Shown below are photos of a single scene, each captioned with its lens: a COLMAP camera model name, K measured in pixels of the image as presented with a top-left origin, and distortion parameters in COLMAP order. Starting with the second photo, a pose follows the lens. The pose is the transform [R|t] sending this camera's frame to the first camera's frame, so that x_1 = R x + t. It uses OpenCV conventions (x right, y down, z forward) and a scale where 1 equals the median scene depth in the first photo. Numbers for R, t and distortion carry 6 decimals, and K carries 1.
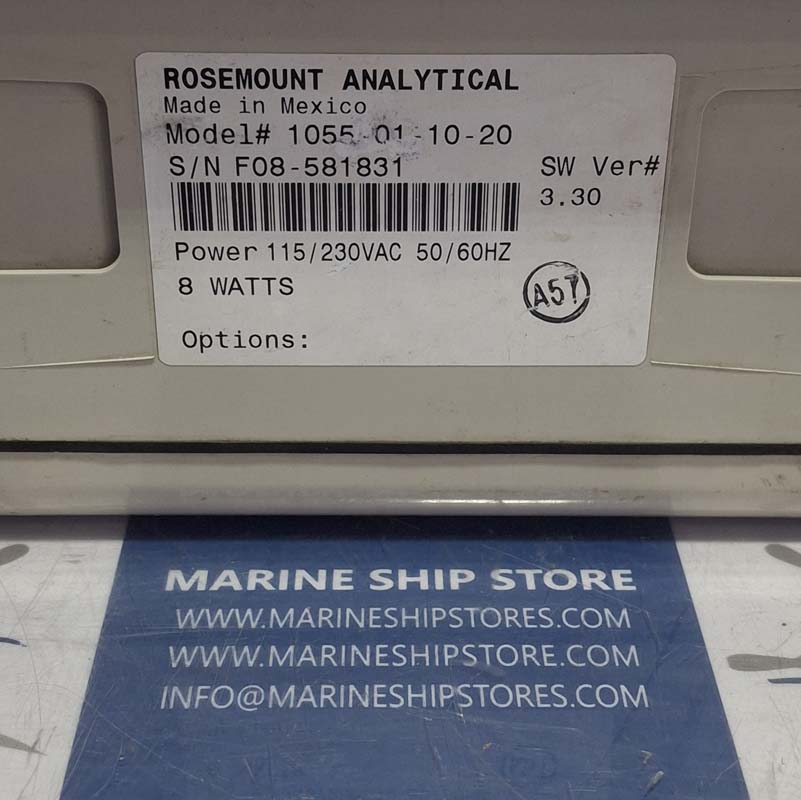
lens RADIAL K [[1241.6, 0, 398.5], [0, 1241.6, 421.5], [0, 0, 1]] dist [0.172191, -0.530149]
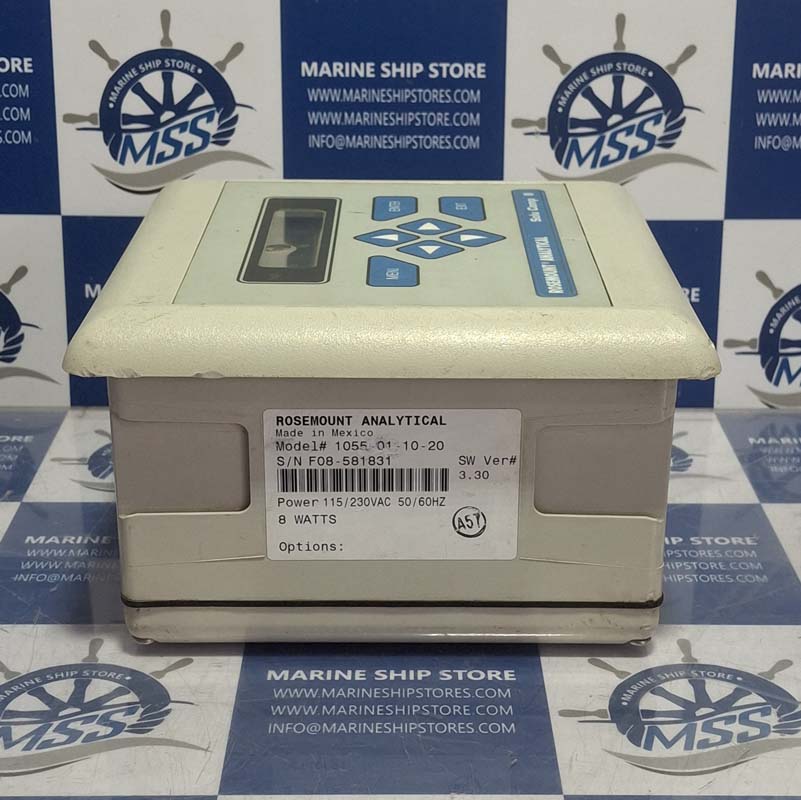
lens RADIAL K [[1241.6, 0, 398.5], [0, 1241.6, 421.5], [0, 0, 1]] dist [0.172191, -0.530149]
pose [[0.999885, -0.004106, -0.014618, 0.044868], [0.001409, 0.983673, -0.179958, 0.096145], [0.015118, 0.179917, 0.983566, -0.987043]]
